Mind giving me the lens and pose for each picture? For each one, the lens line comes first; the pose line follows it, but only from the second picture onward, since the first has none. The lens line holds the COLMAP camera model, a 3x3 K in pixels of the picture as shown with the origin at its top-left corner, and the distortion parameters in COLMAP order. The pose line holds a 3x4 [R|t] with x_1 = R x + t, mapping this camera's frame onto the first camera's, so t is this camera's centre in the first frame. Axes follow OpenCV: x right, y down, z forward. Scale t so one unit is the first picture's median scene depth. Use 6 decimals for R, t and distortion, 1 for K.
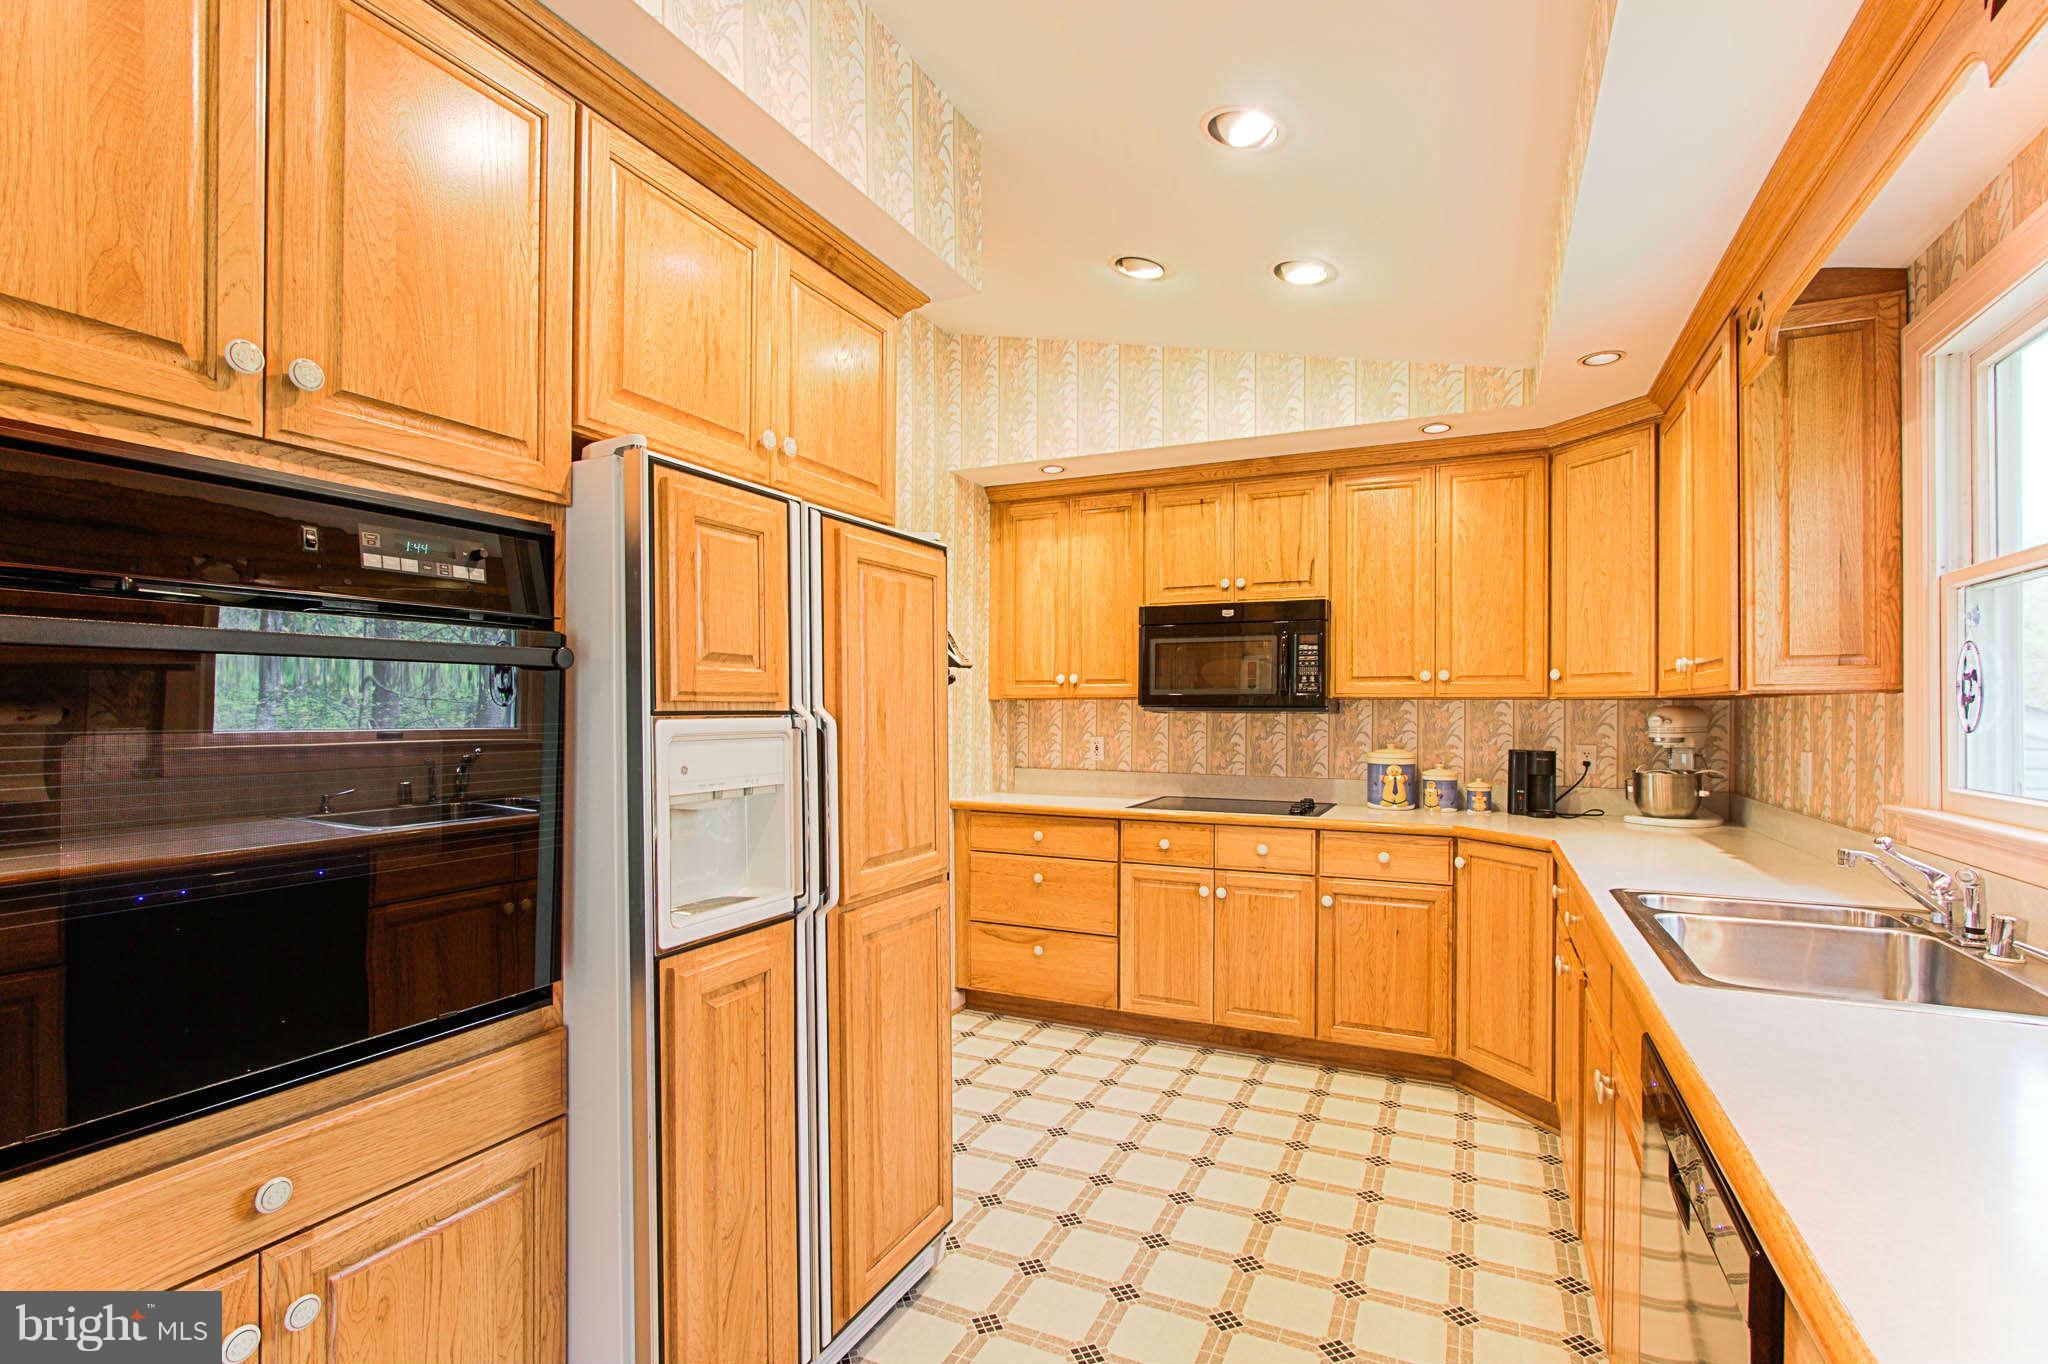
lens RADIAL K [[970.5, 0, 1030.3], [0, 970.5, 700.6], [0, 0, 1]] dist [-0.013324, 0.000255]
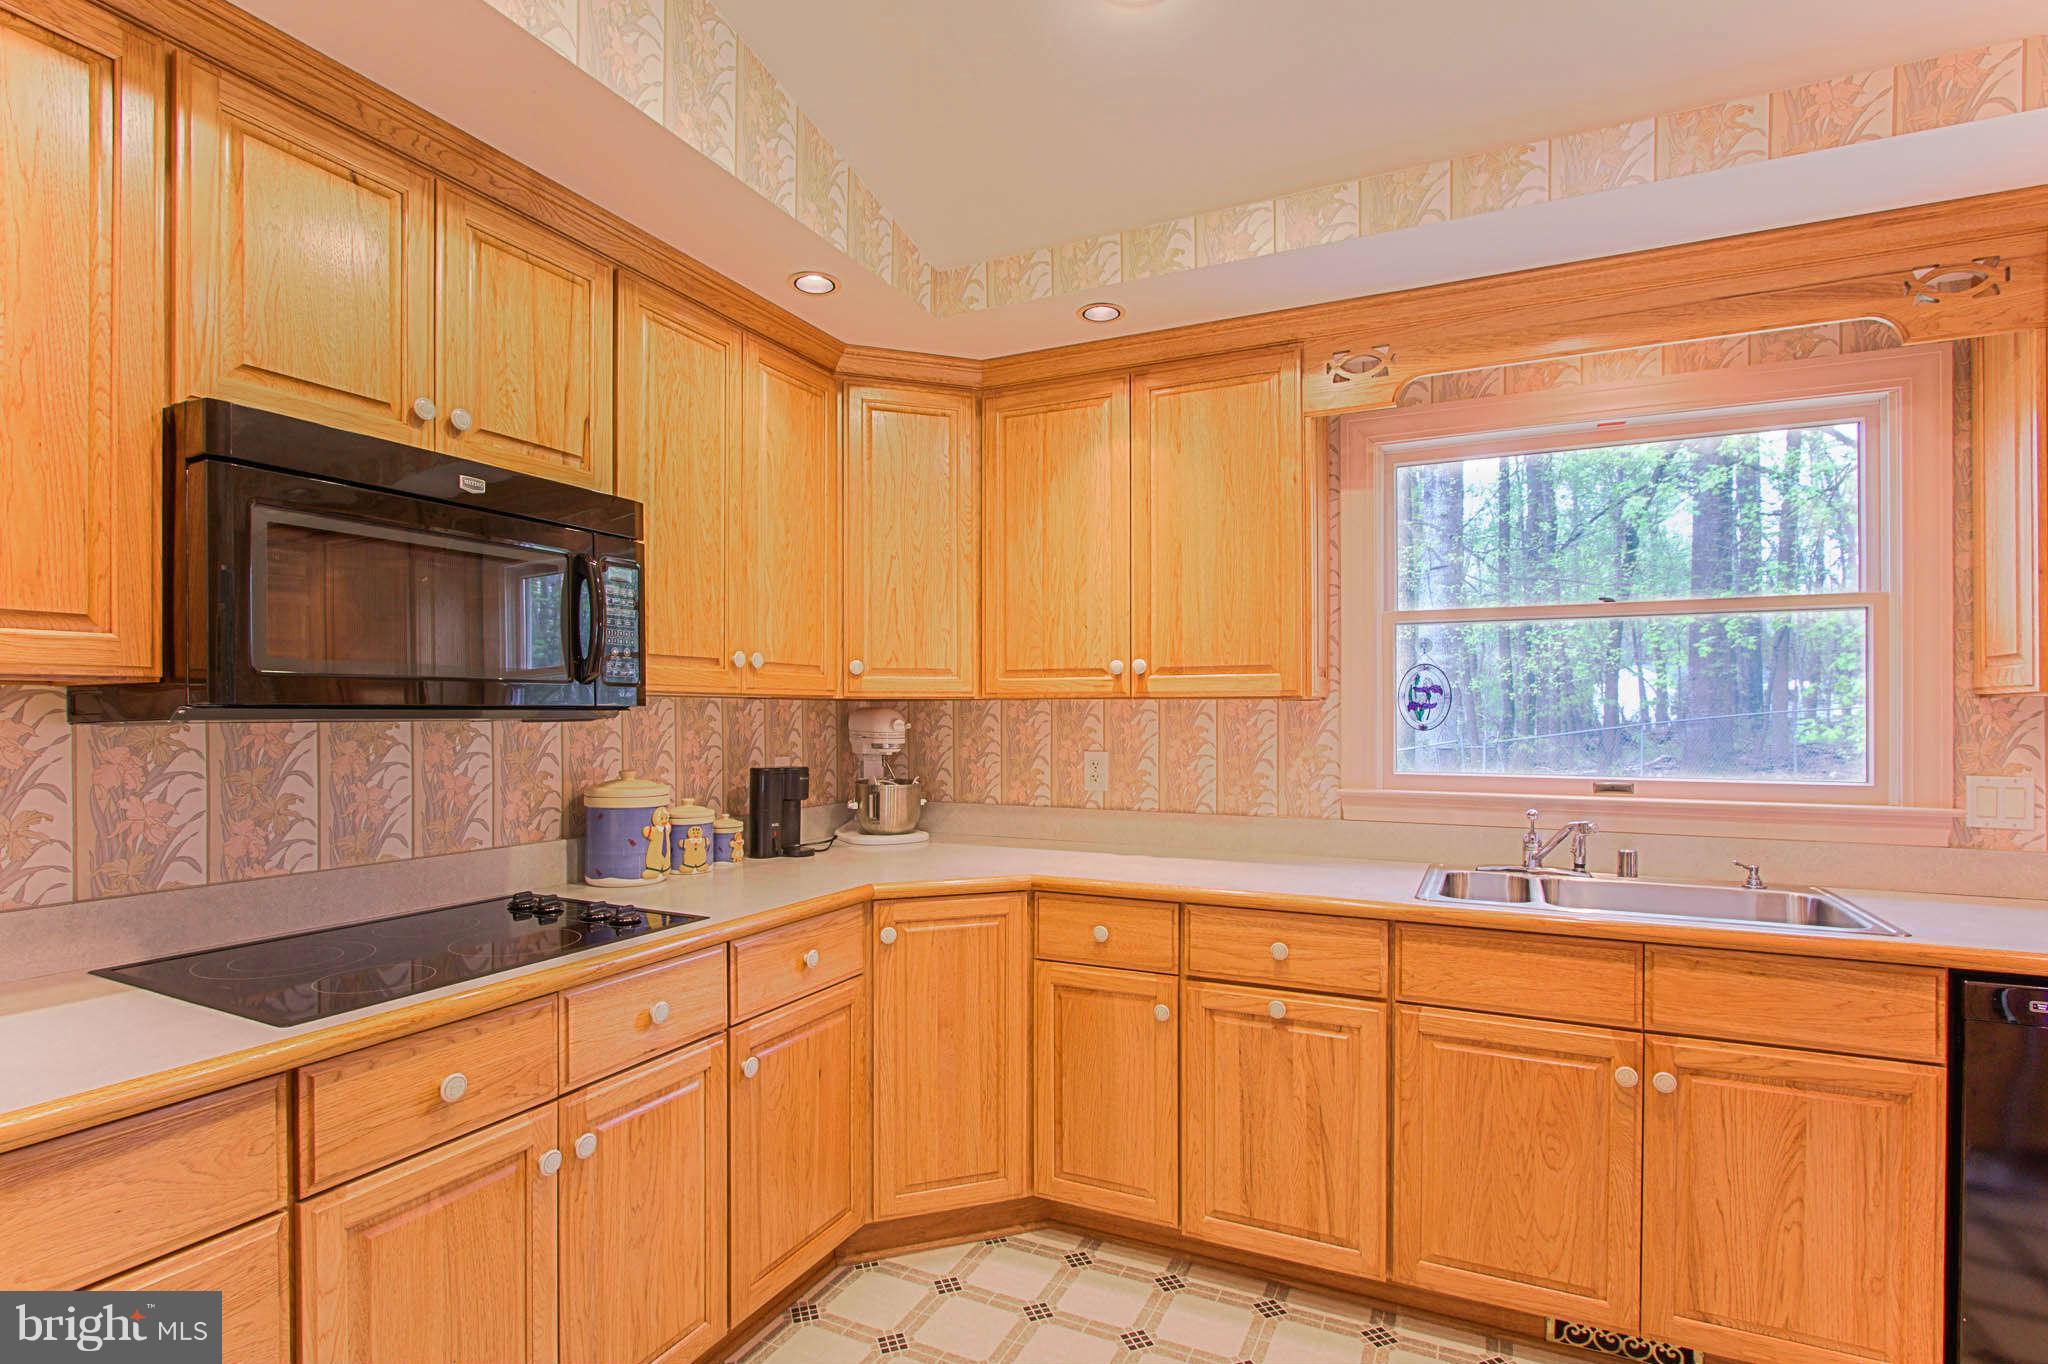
lens RADIAL K [[967.4, 0, 1058.5], [0, 967.4, 710.7], [0, 0, 1]] dist [-0.013176, 0.000241]
pose [[0.012885, -0.001511, 0.999916, -0.221408], [-0.012343, 0.999922, 0.001670, 0.003948], [-0.999841, -0.012363, 0.012865, 0.787151]]
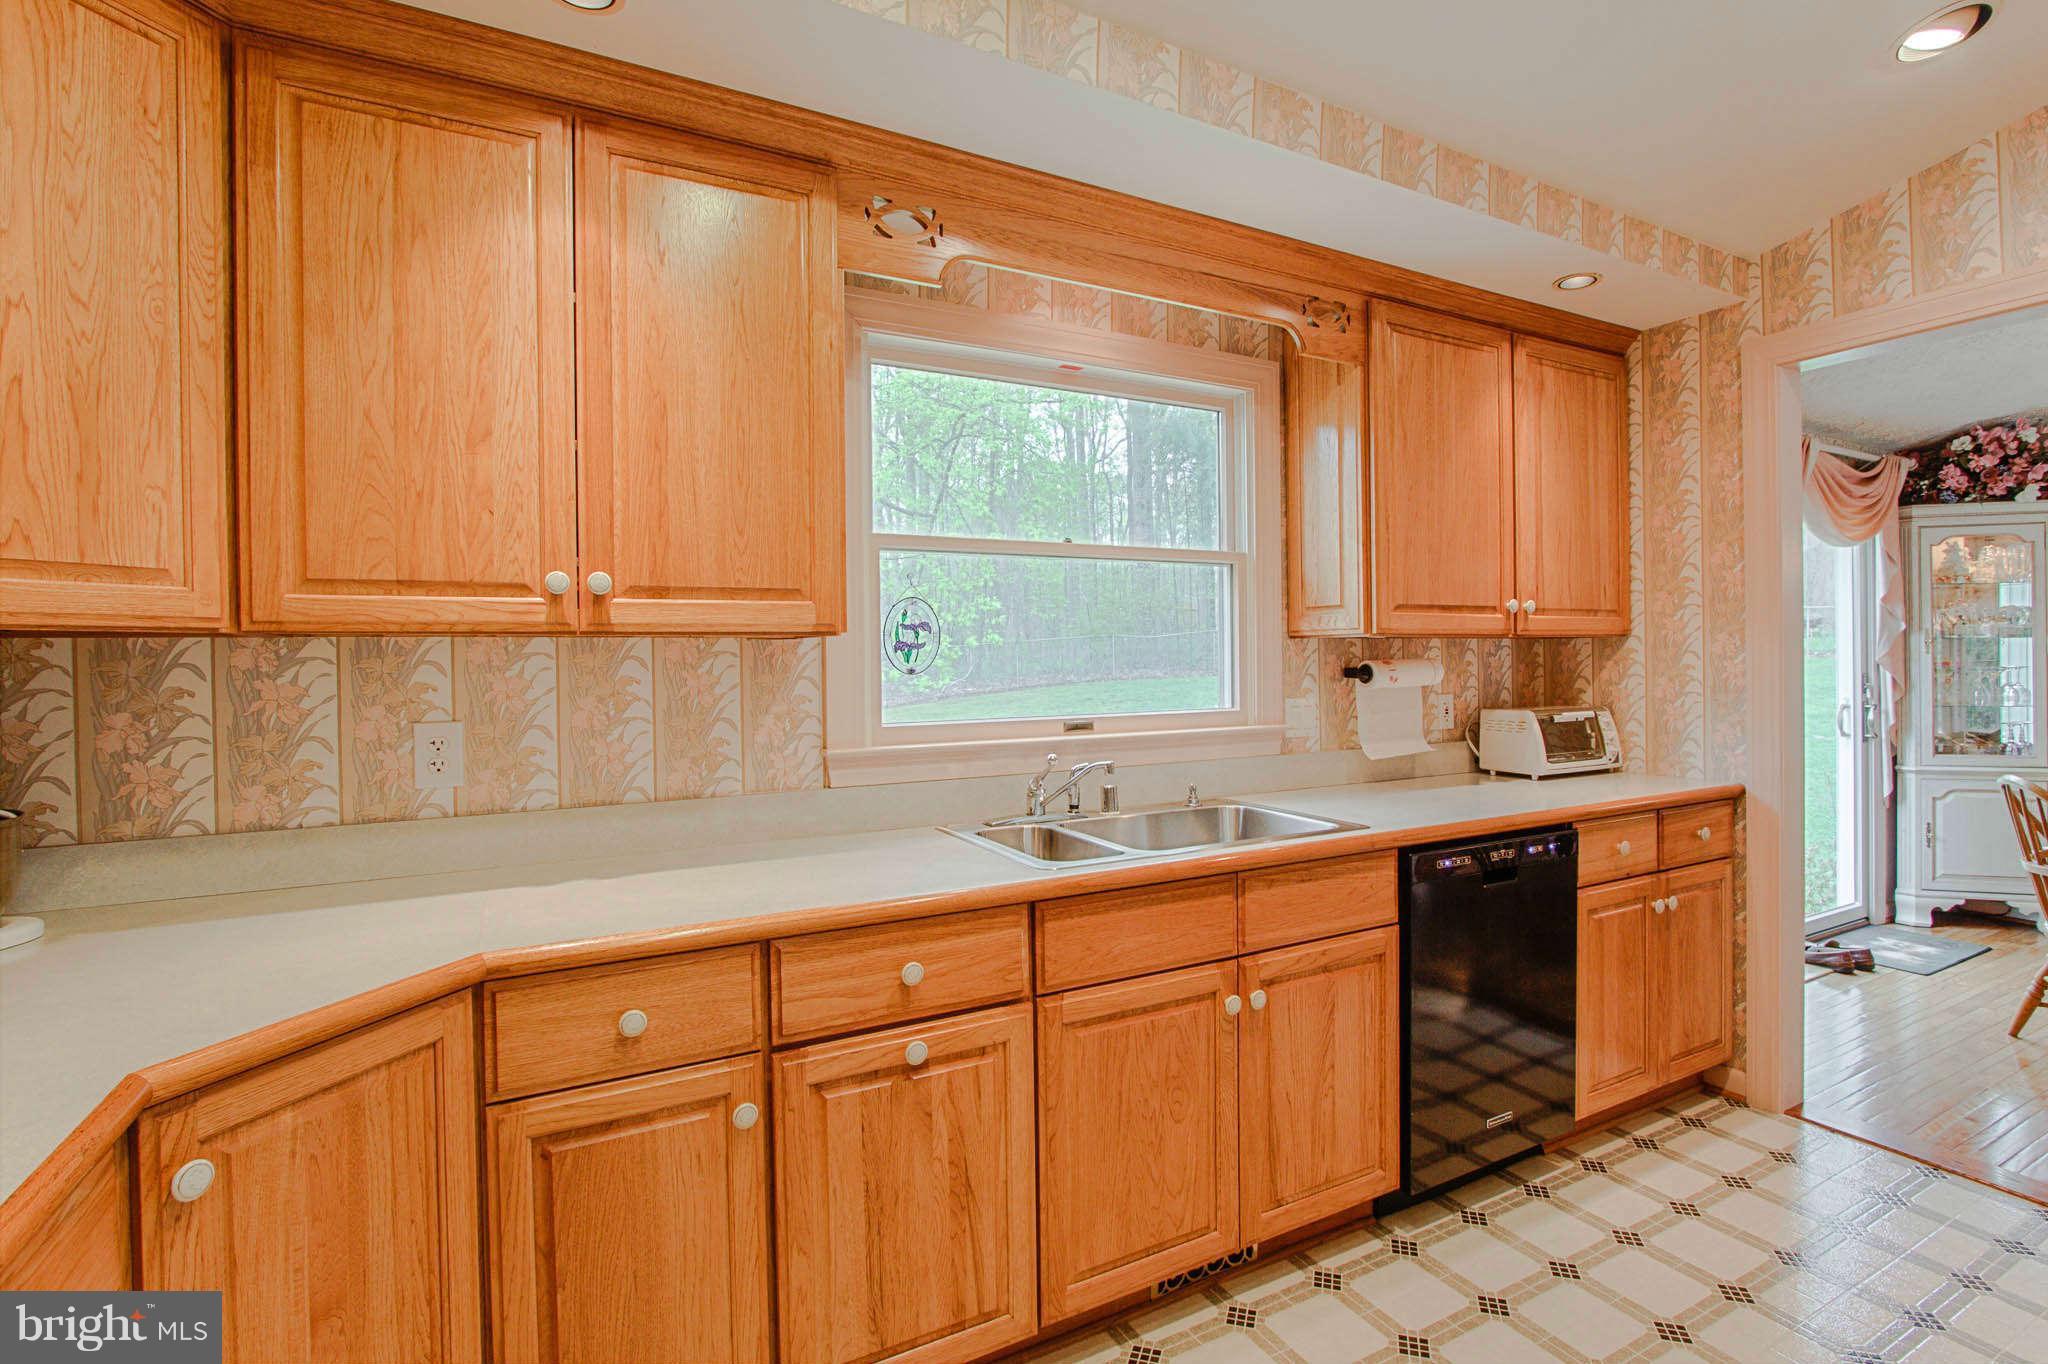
lens RADIAL K [[964.8, 0, 1031.5], [0, 964.8, 662.4], [0, 0, 1]] dist [-0.015520, 0.000473]
pose [[-0.793539, 0.000256, 0.608519, 0.062978], [0.000591, 1.000000, 0.000349, 0.008746], [-0.608519, 0.000636, -0.793539, 0.972703]]
